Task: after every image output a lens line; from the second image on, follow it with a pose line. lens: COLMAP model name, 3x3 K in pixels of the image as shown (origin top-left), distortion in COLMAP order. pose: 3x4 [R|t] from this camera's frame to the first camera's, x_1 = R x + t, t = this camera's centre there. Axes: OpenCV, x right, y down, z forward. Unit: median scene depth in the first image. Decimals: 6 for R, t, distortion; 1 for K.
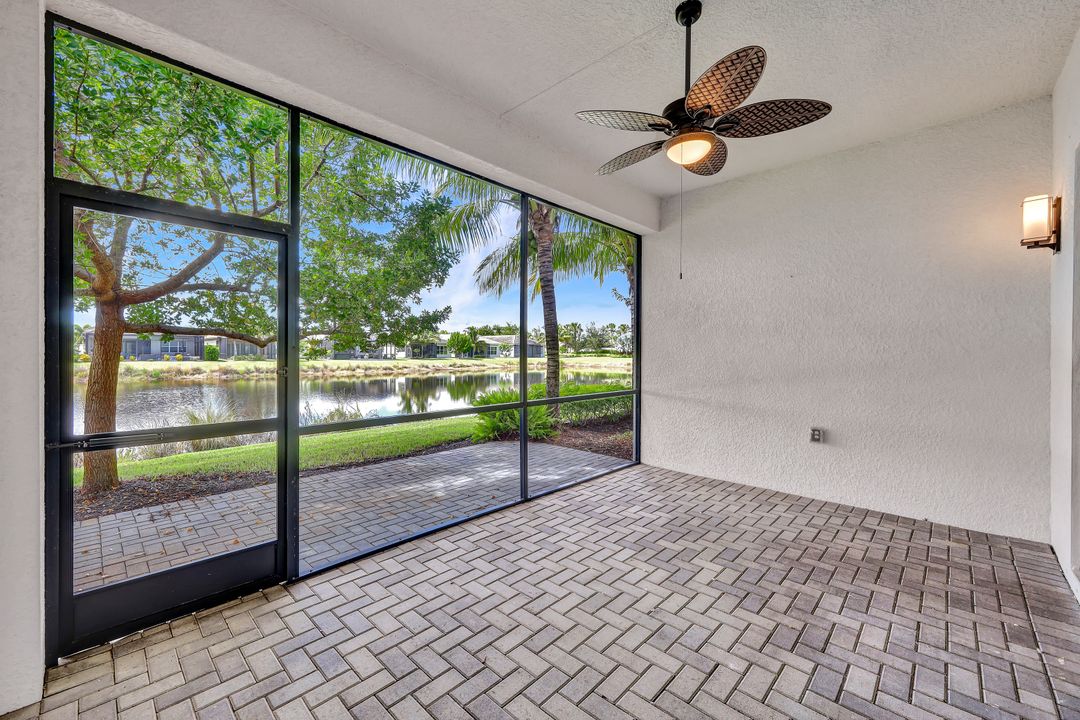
lens RADIAL K [[436.3, 0, 529.2], [0, 436.3, 358.2], [0, 0, 1]] dist [-0.001570, 0.000527]
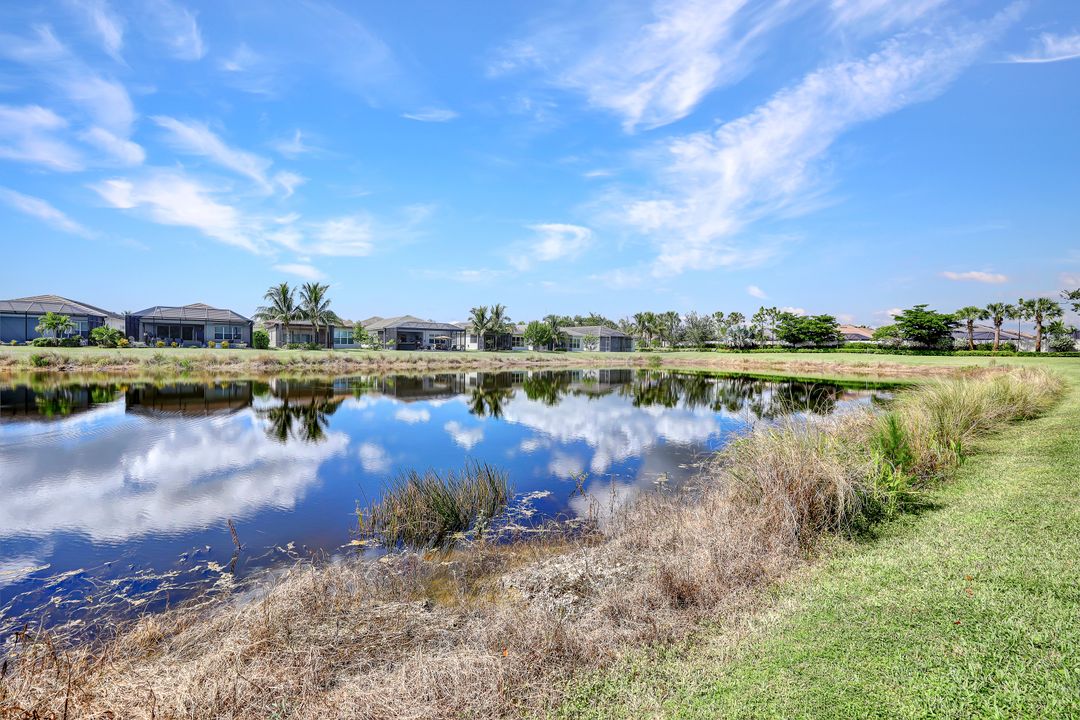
lens RADIAL K [[436.3, 0, 529.1], [0, 436.3, 352.3], [0, 0, 1]] dist [-0.001570, 0.000527]
pose [[0.984822, 0.011818, -0.173167, -0.028976], [-0.012538, 0.999917, -0.003061, 0.005641], [0.173116, 0.005186, 0.984888, 0.153637]]
